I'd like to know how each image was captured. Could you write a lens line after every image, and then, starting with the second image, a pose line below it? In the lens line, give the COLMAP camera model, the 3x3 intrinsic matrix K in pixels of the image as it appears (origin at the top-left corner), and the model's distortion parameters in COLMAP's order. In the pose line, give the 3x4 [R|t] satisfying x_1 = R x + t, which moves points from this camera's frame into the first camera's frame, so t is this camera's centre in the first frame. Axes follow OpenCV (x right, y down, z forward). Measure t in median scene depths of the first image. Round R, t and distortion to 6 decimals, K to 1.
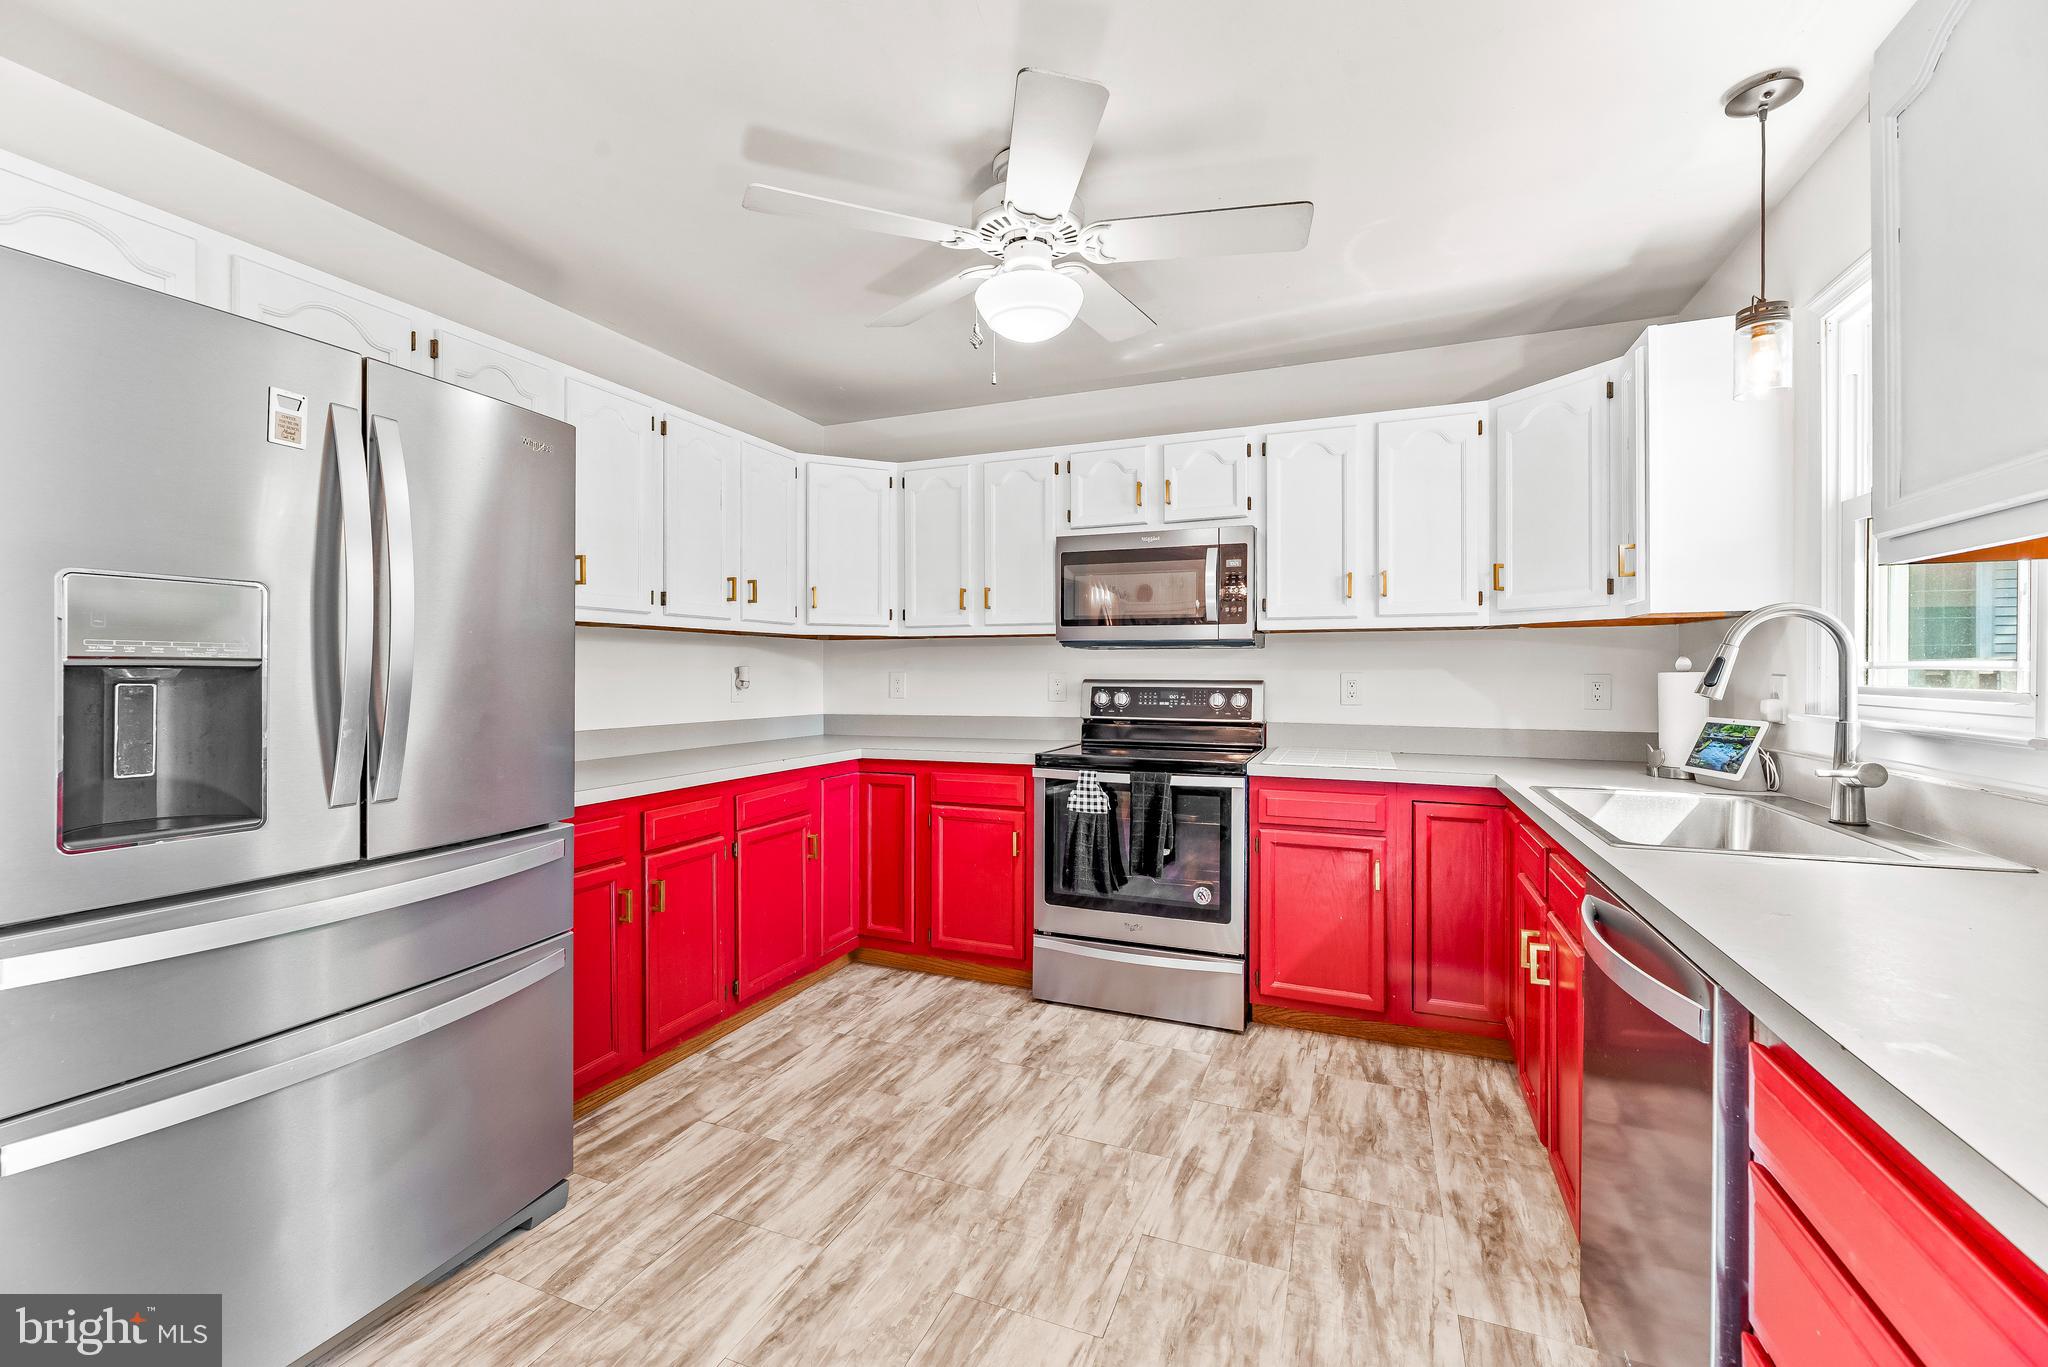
lens RADIAL K [[847.6, 0, 1027.5], [0, 847.6, 672.7], [0, 0, 1]] dist [-0.000506, -0.000101]
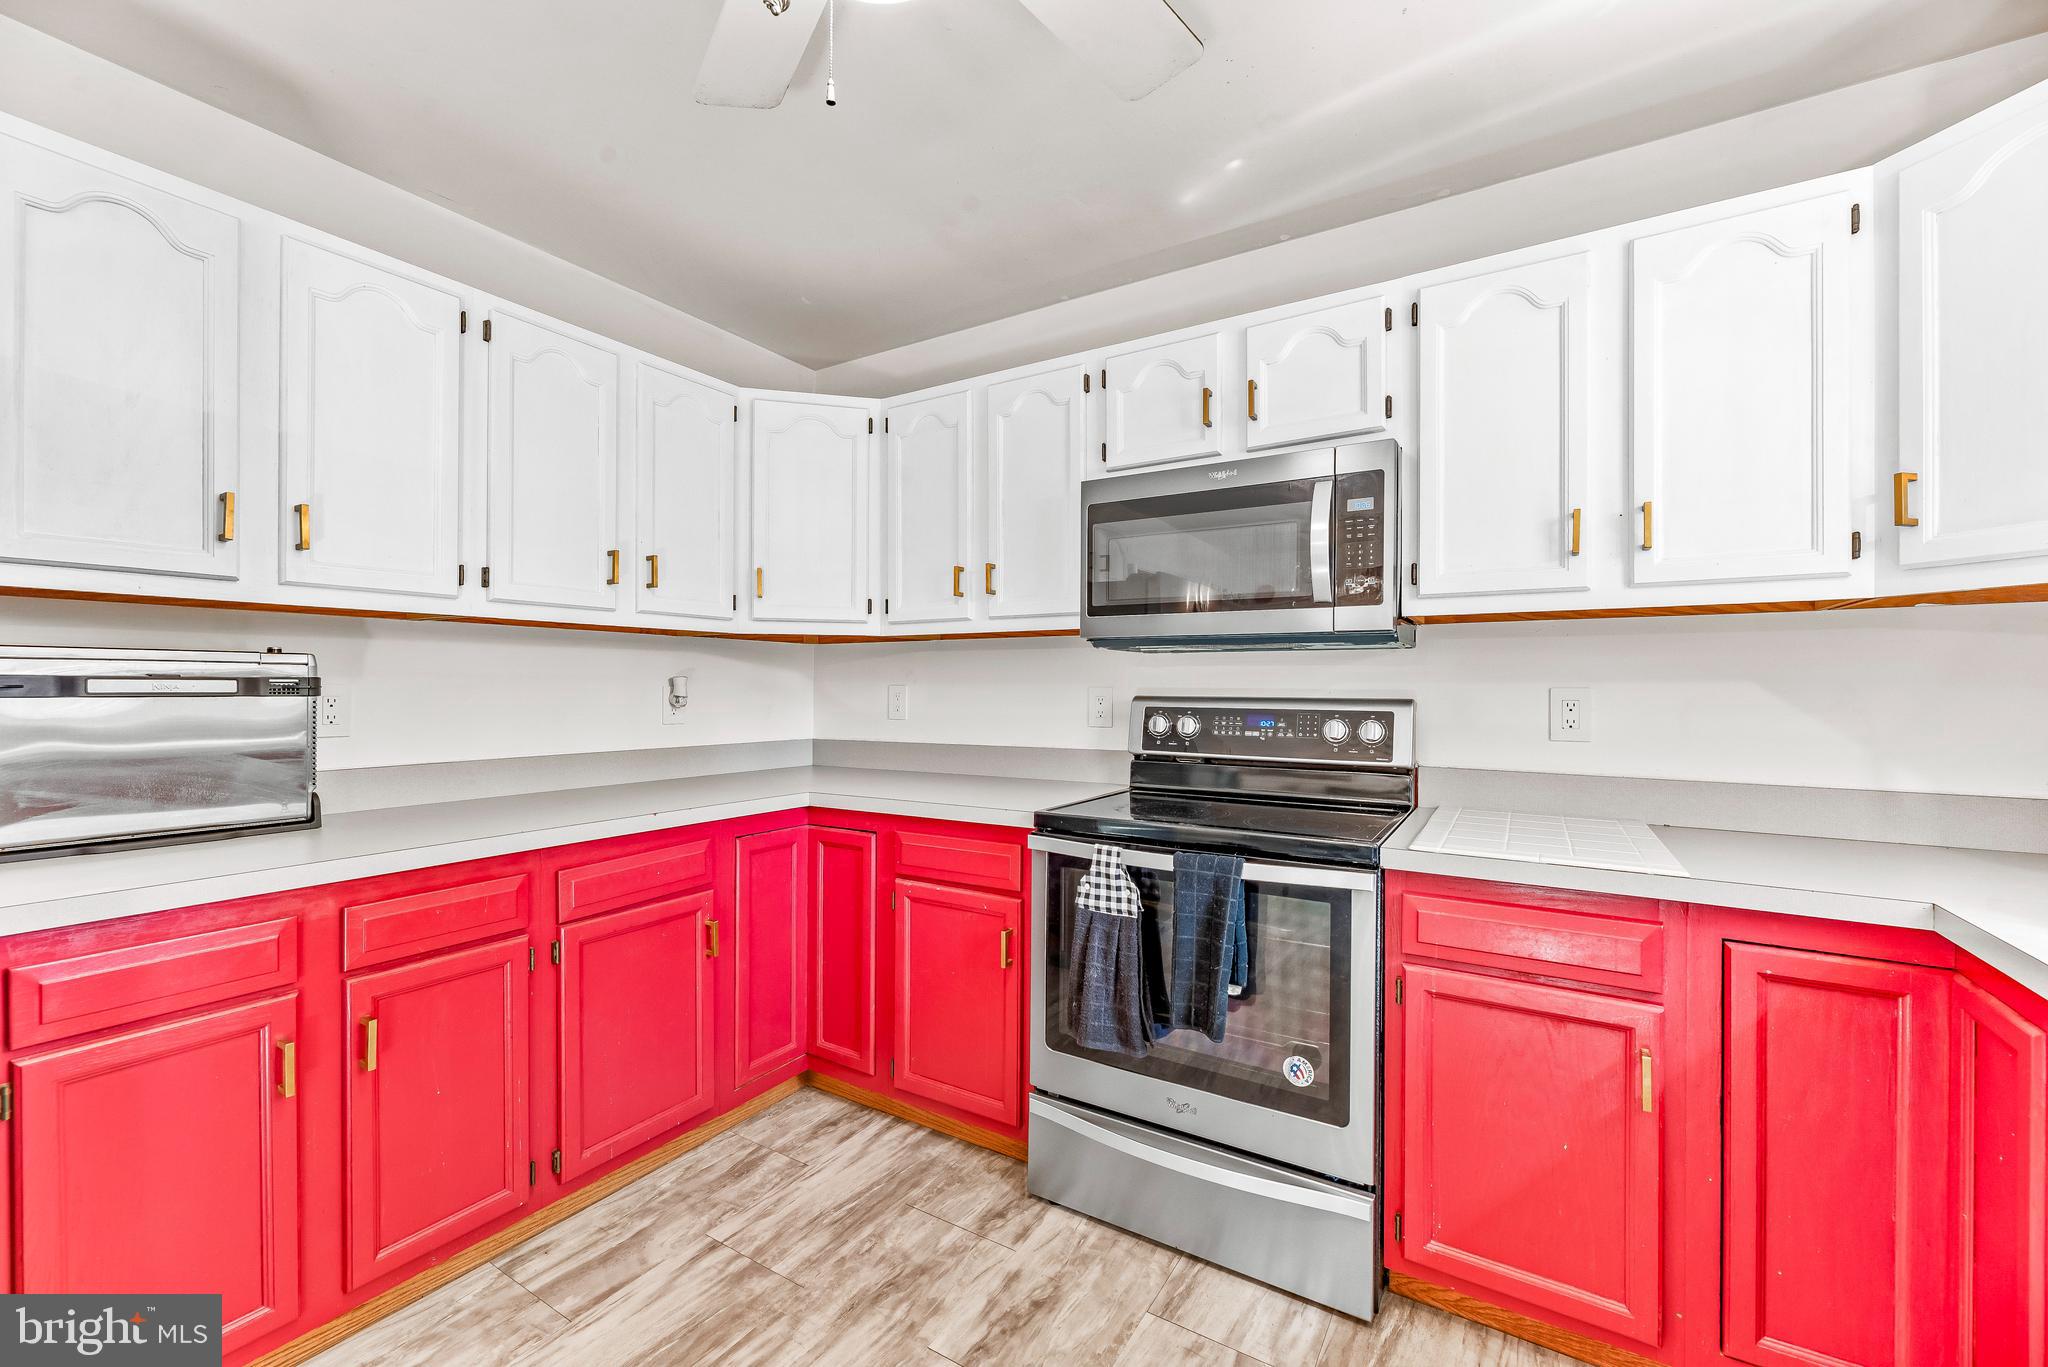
lens RADIAL K [[831.2, 0, 1019.7], [0, 831.2, 685.6], [0, 0, 1]] dist [-0.001648, -0.000386]
pose [[0.984512, 0.002610, -0.175300, 0.118285], [-0.002998, 0.999994, -0.001949, 0.001020], [0.175294, 0.002445, 0.984513, 0.409384]]
